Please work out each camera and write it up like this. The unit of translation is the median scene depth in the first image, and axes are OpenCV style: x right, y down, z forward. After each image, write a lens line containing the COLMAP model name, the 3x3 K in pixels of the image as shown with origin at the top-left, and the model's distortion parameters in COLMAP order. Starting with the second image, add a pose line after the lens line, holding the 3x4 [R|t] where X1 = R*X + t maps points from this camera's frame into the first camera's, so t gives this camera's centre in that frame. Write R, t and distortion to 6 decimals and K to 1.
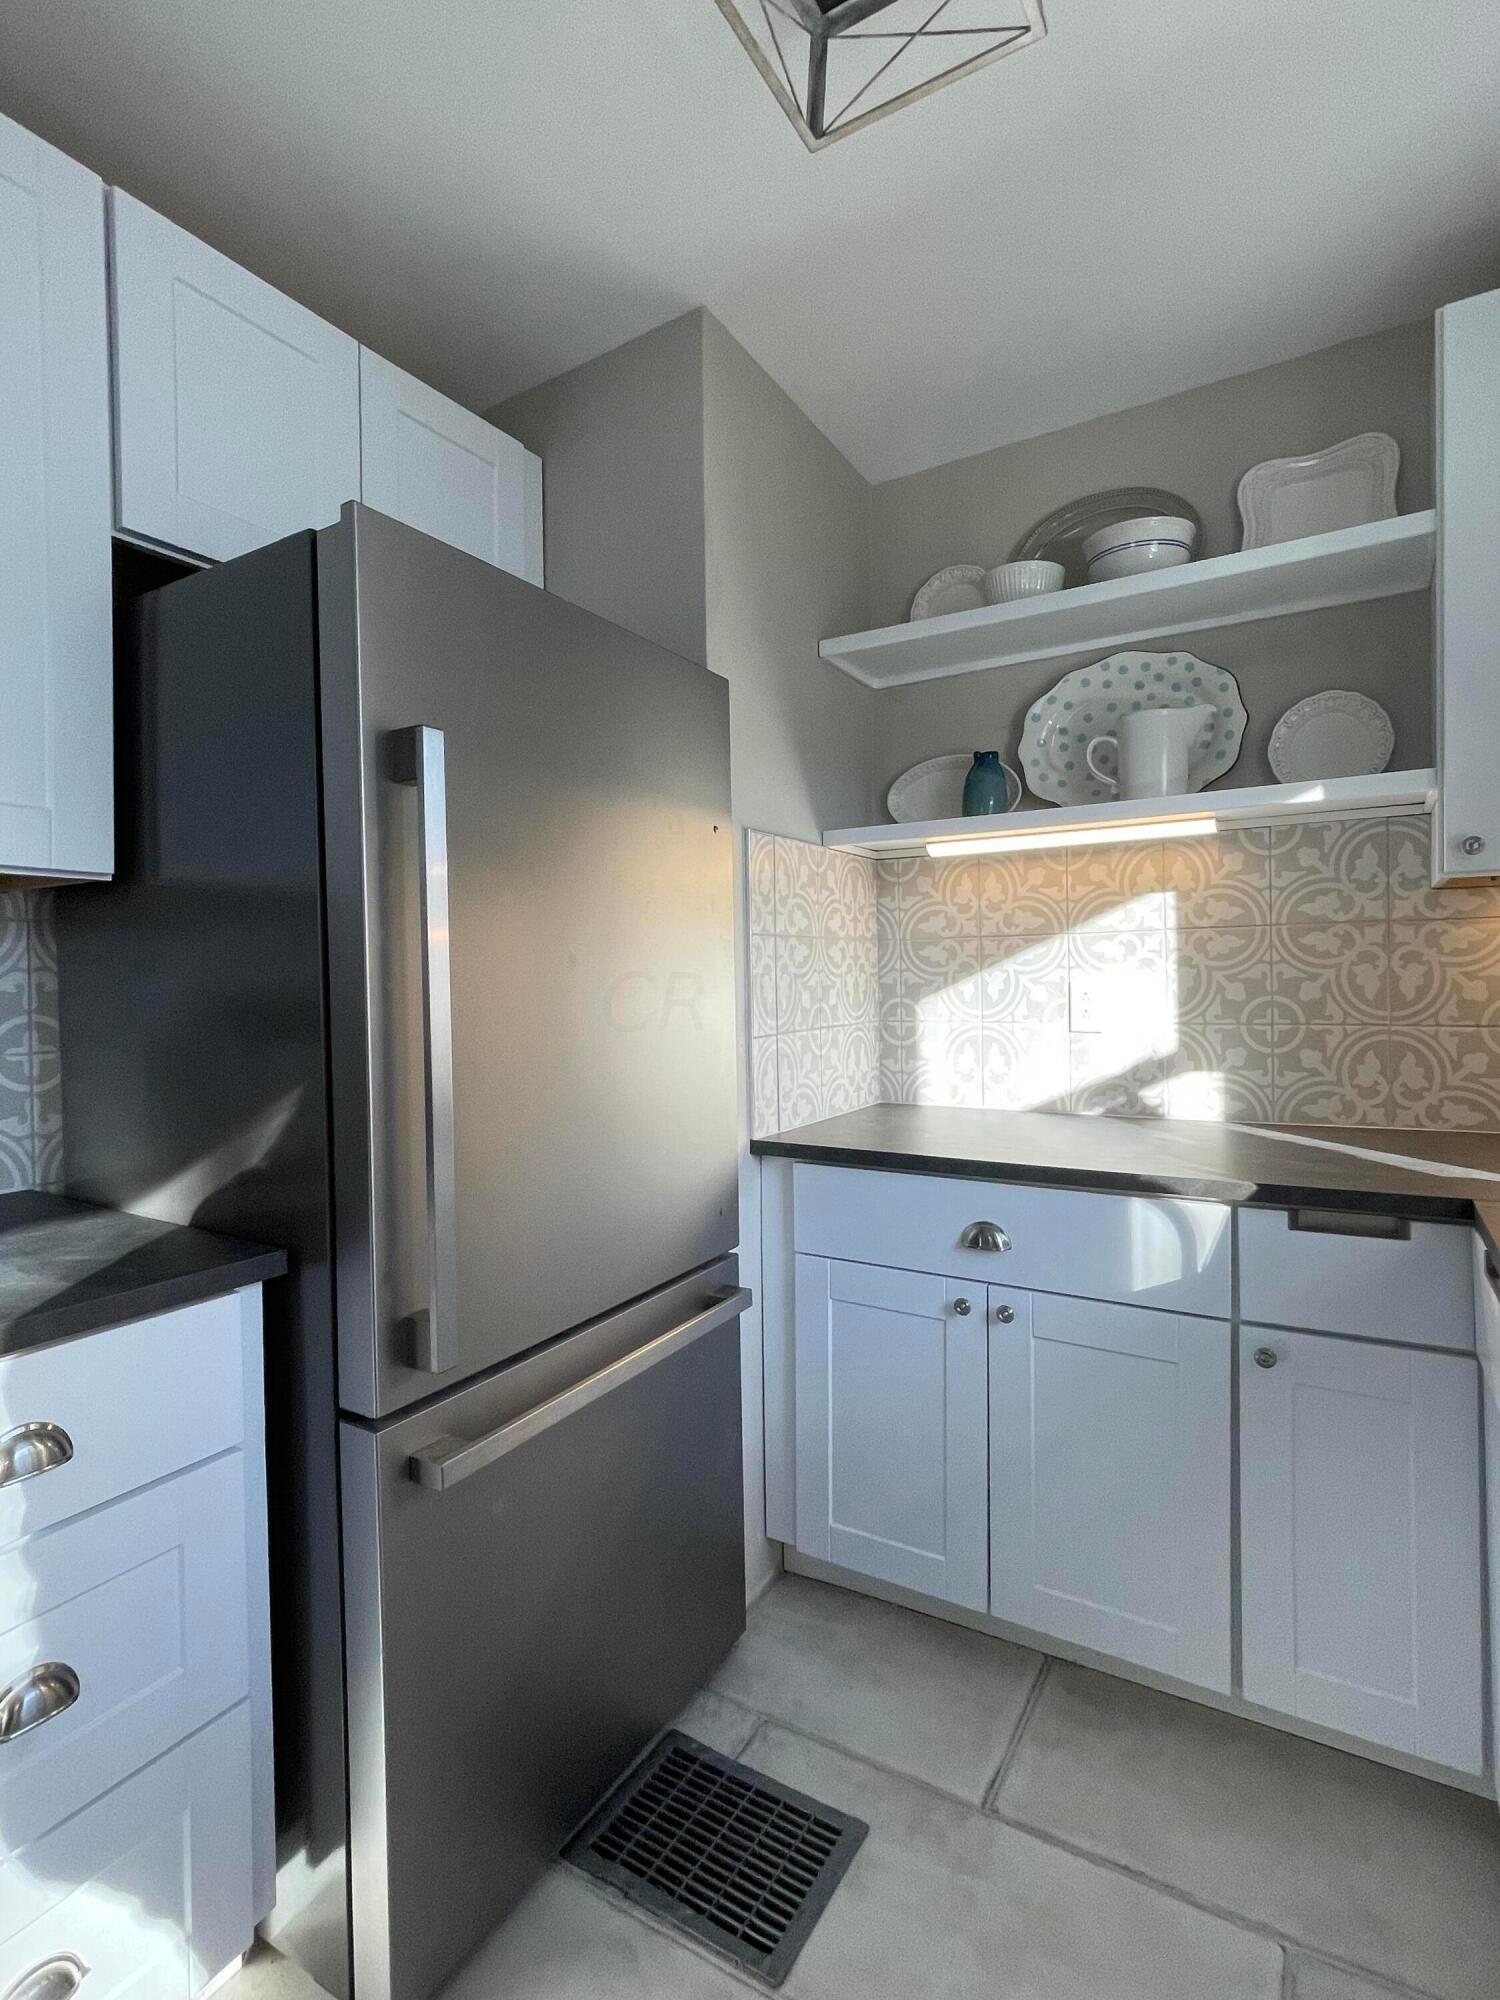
lens RADIAL K [[973.2, 0, 750.0], [0, 973.2, 1000.0], [0, 0, 1]] dist [0.000197, 0.006052]
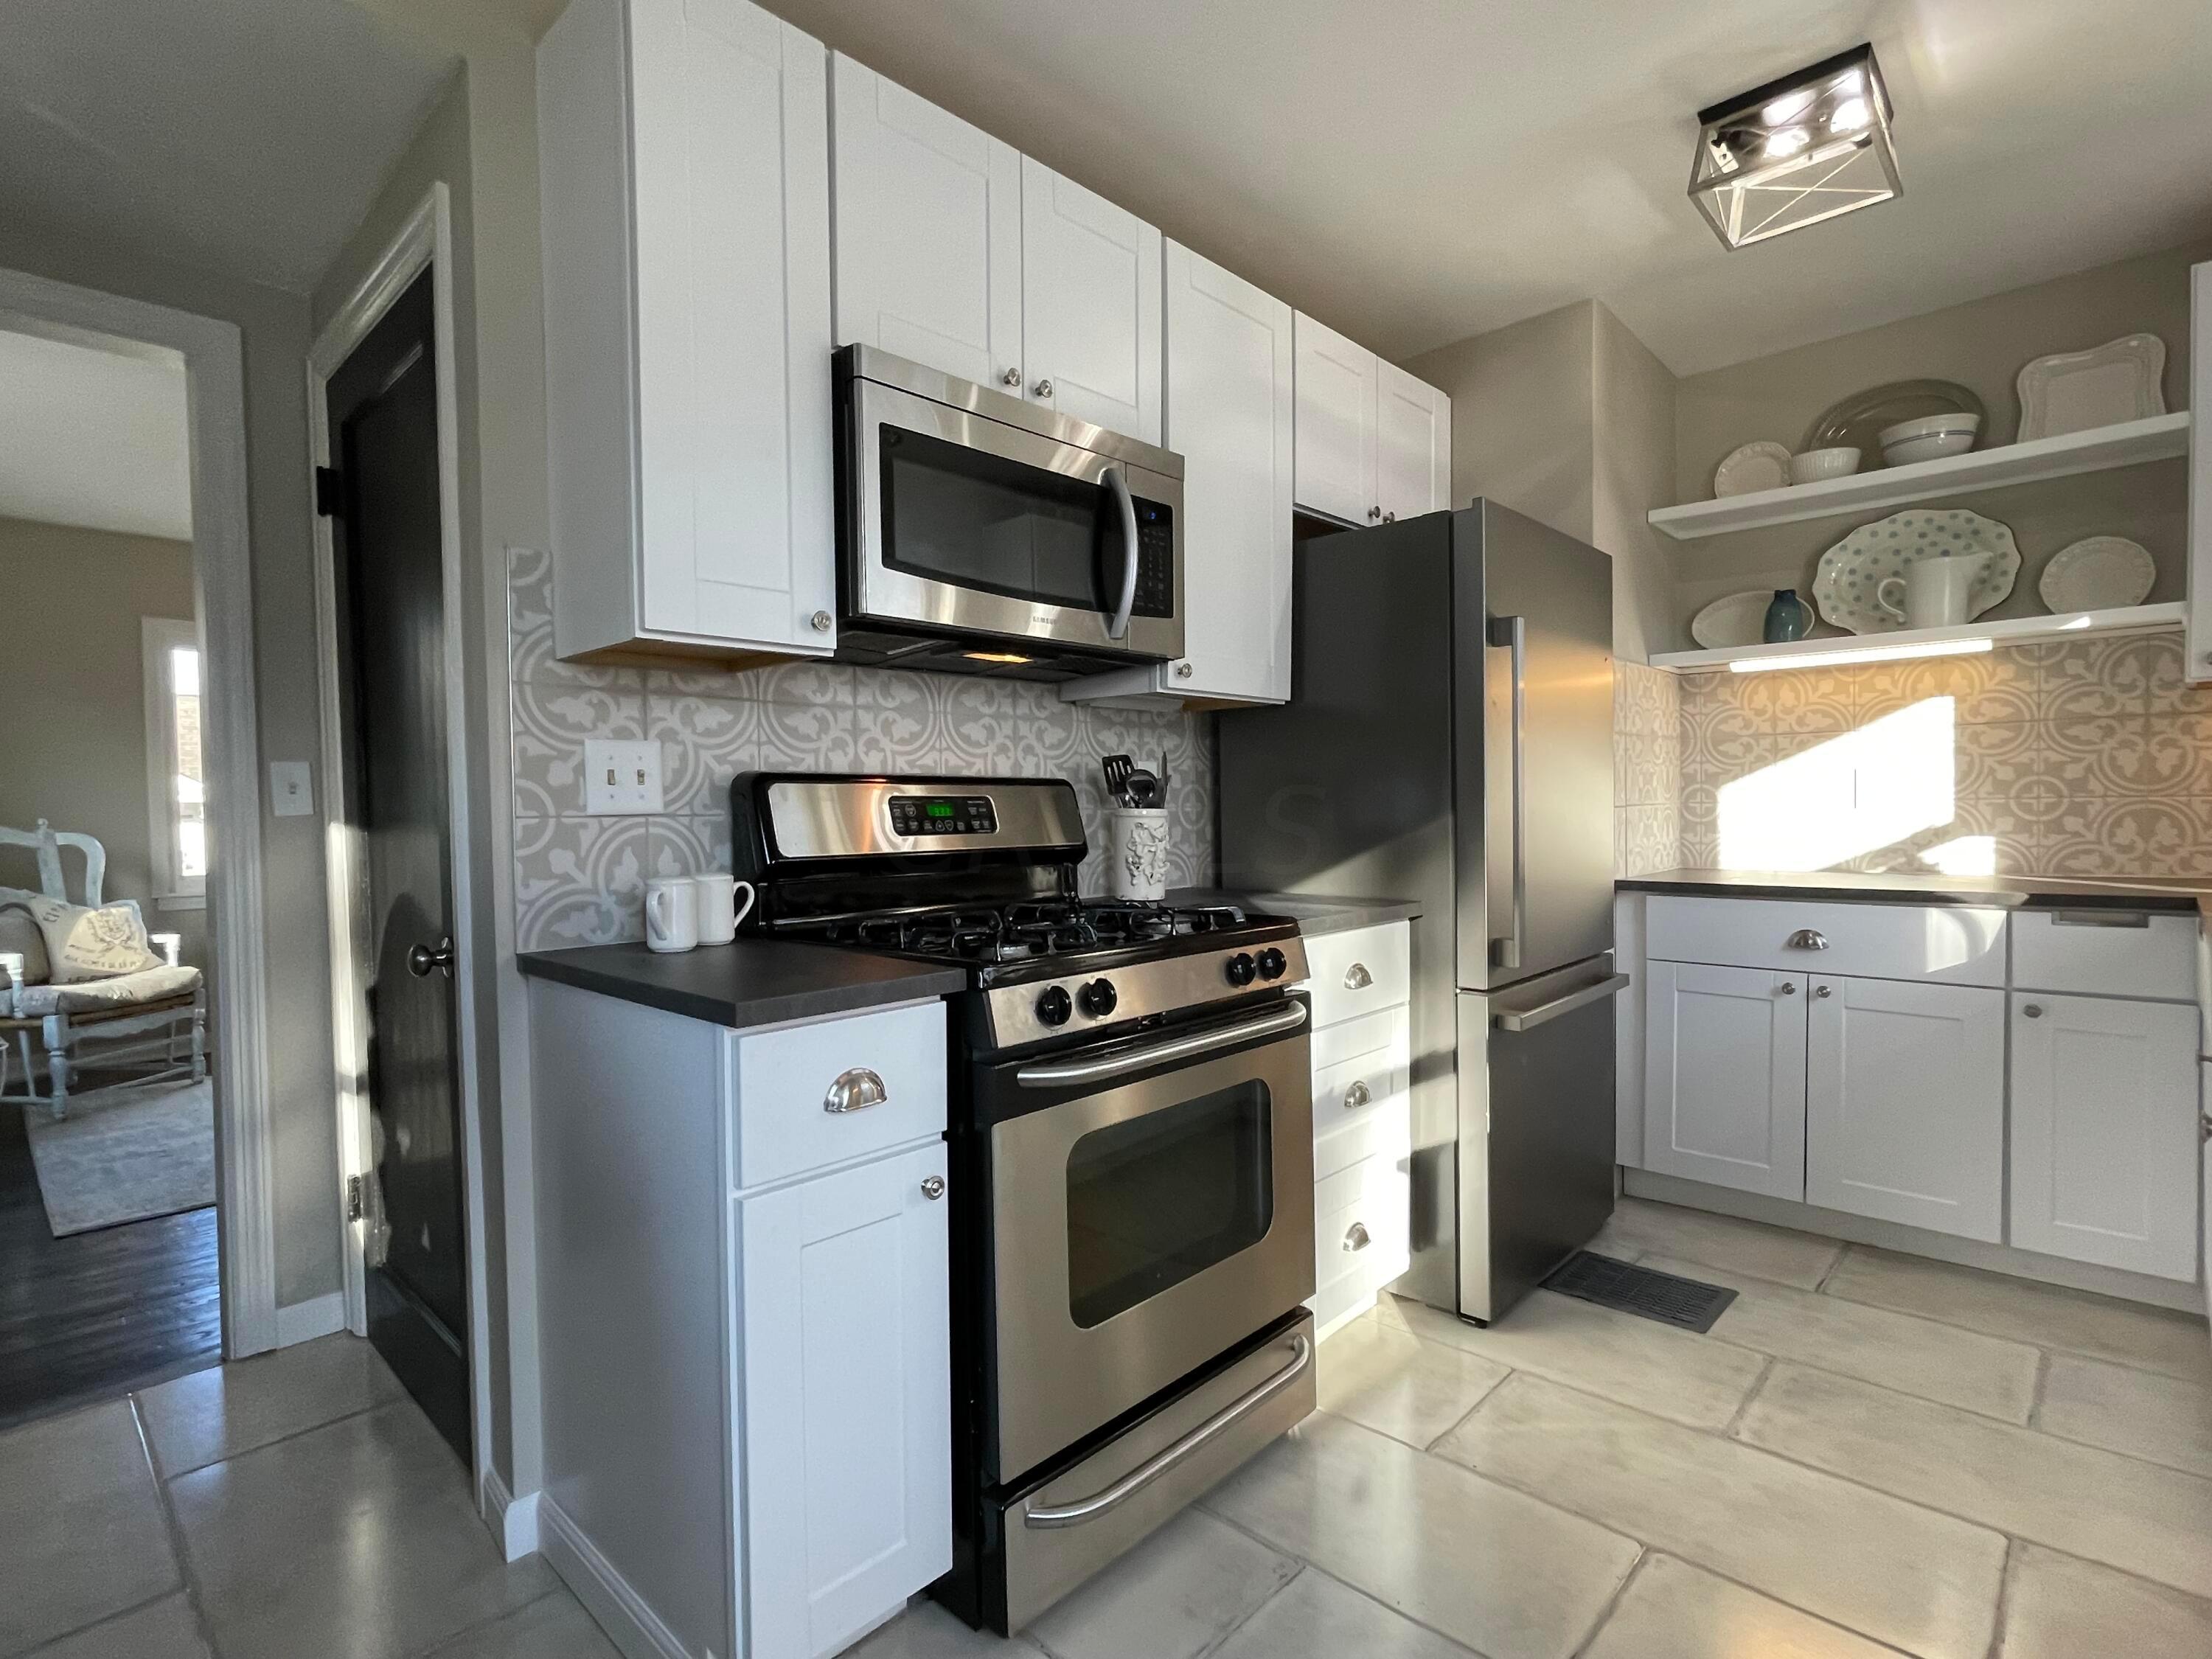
lens RADIAL K [[1092.6, 0, 1105.6], [0, 1092.6, 845.6], [0, 0, 1]] dist [-0.027100, 0.022452]
pose [[0.978156, 0.006343, -0.207776, -0.371301], [-0.002480, 0.999819, 0.018848, 0.064219], [0.207858, -0.017921, 0.977995, -0.657461]]
